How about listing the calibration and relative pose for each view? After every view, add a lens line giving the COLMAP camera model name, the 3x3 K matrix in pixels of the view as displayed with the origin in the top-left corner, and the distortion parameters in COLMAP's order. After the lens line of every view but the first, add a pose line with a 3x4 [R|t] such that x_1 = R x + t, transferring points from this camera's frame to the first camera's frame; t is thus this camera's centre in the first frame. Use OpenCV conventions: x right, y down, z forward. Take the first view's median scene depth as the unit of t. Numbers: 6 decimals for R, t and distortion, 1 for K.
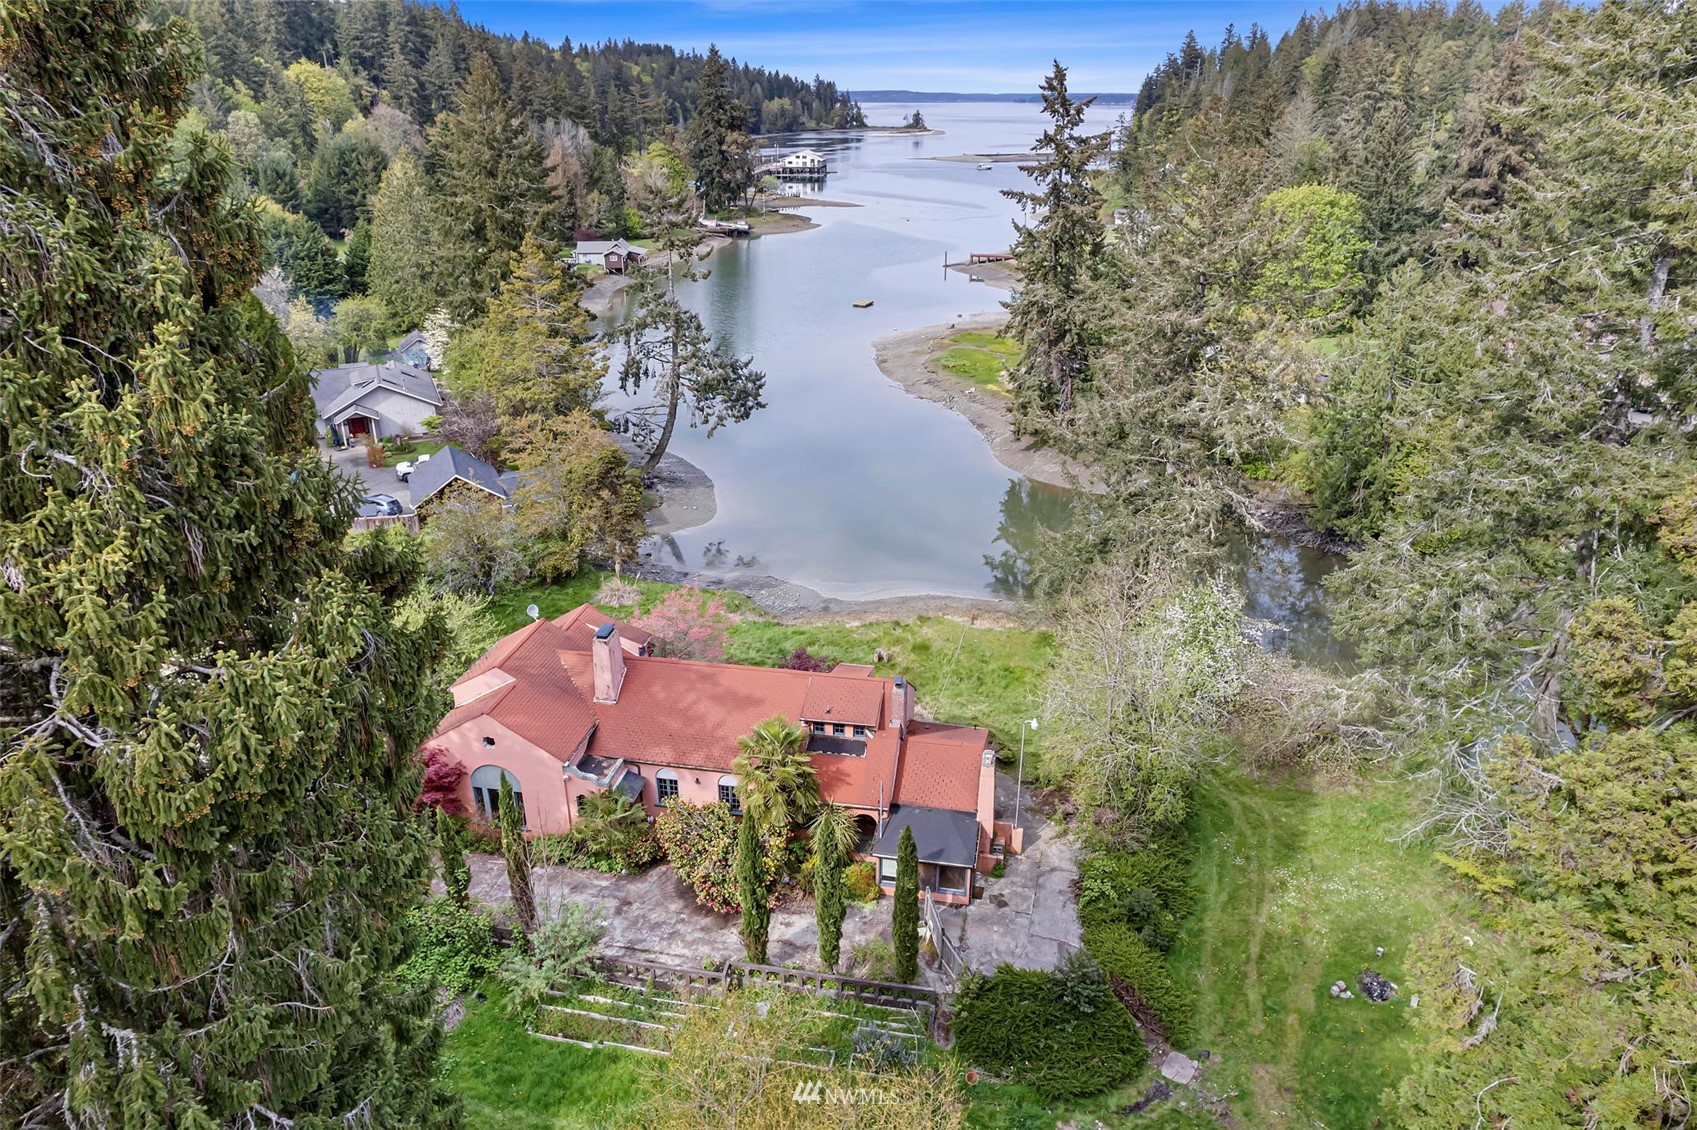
lens RADIAL K [[1166.4, 0, 848.5], [0, 1166.4, 565.0], [0, 0, 1]] dist [0.000435, 0.001588]
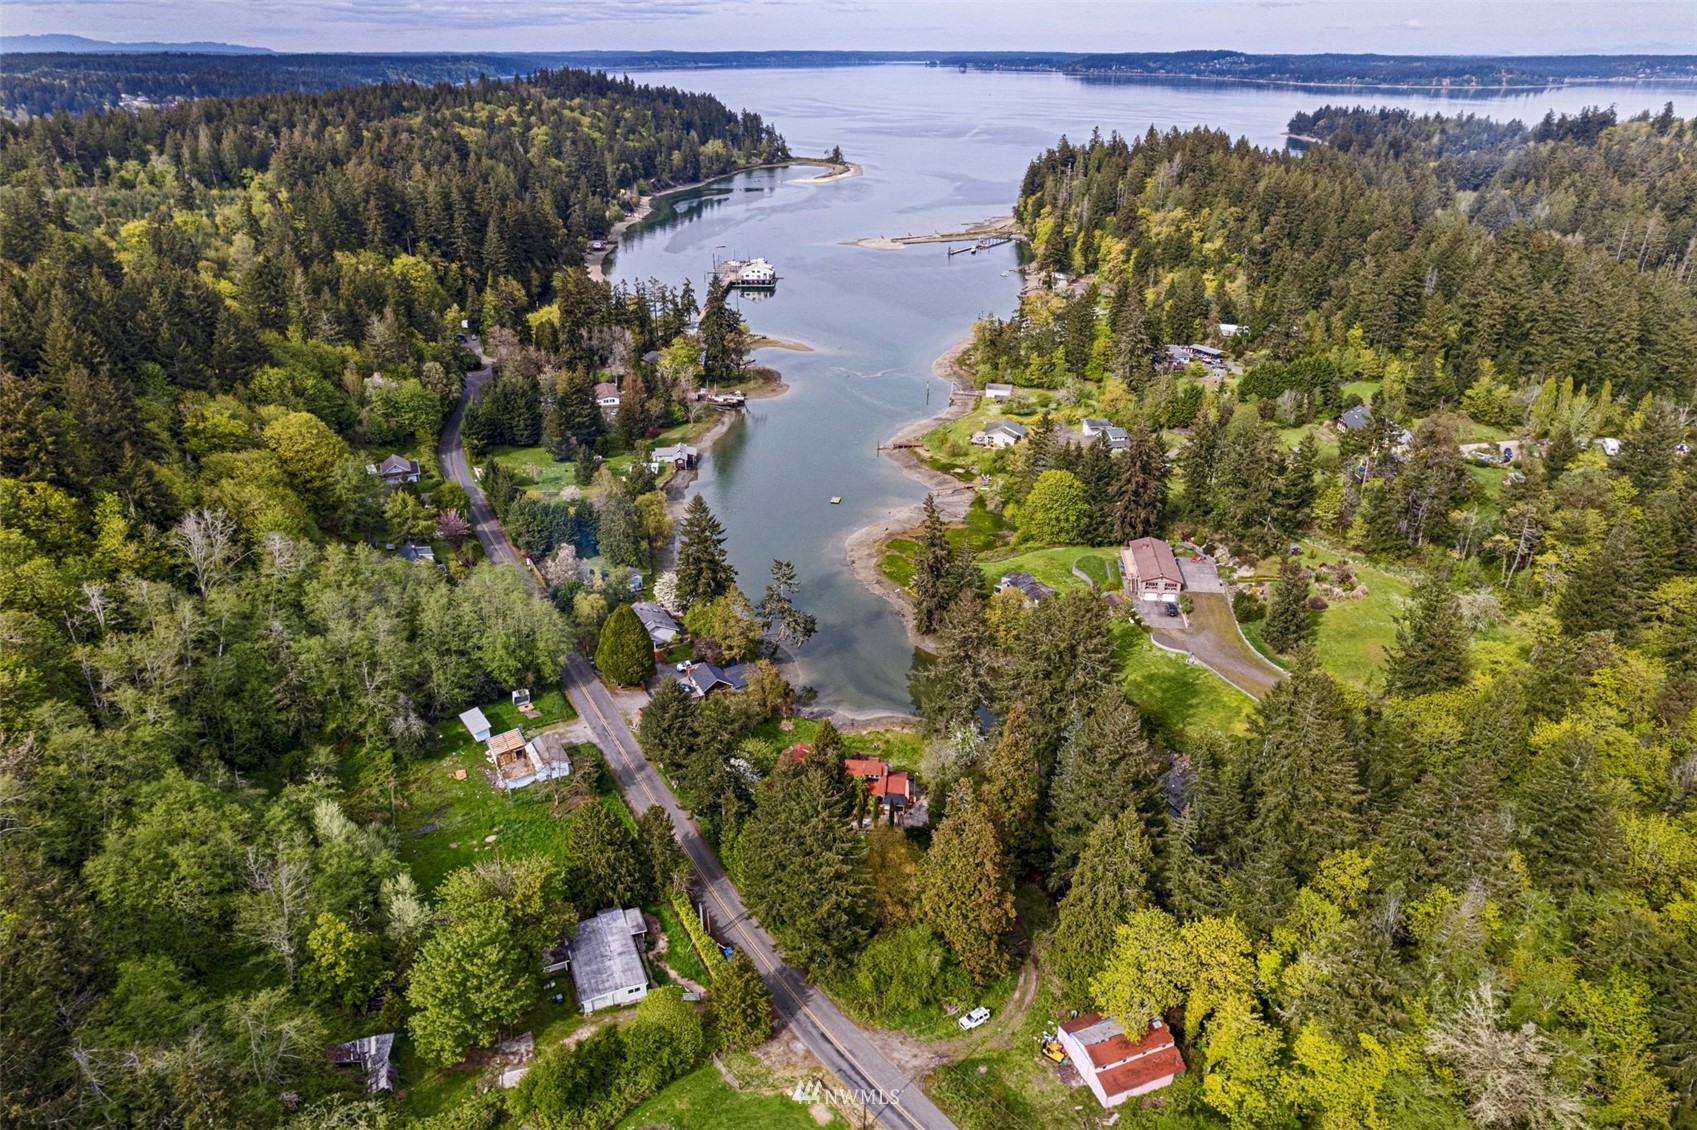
lens RADIAL K [[1498.6, 0, 847.5], [0, 1498.6, 594.1], [0, 0, 1]] dist [-0.004731, 0.003853]
pose [[0.996692, -0.036051, 0.072837, -0.263299], [0.028252, 0.994028, 0.105409, -0.611186], [-0.076202, -0.103002, 0.991758, -2.416701]]
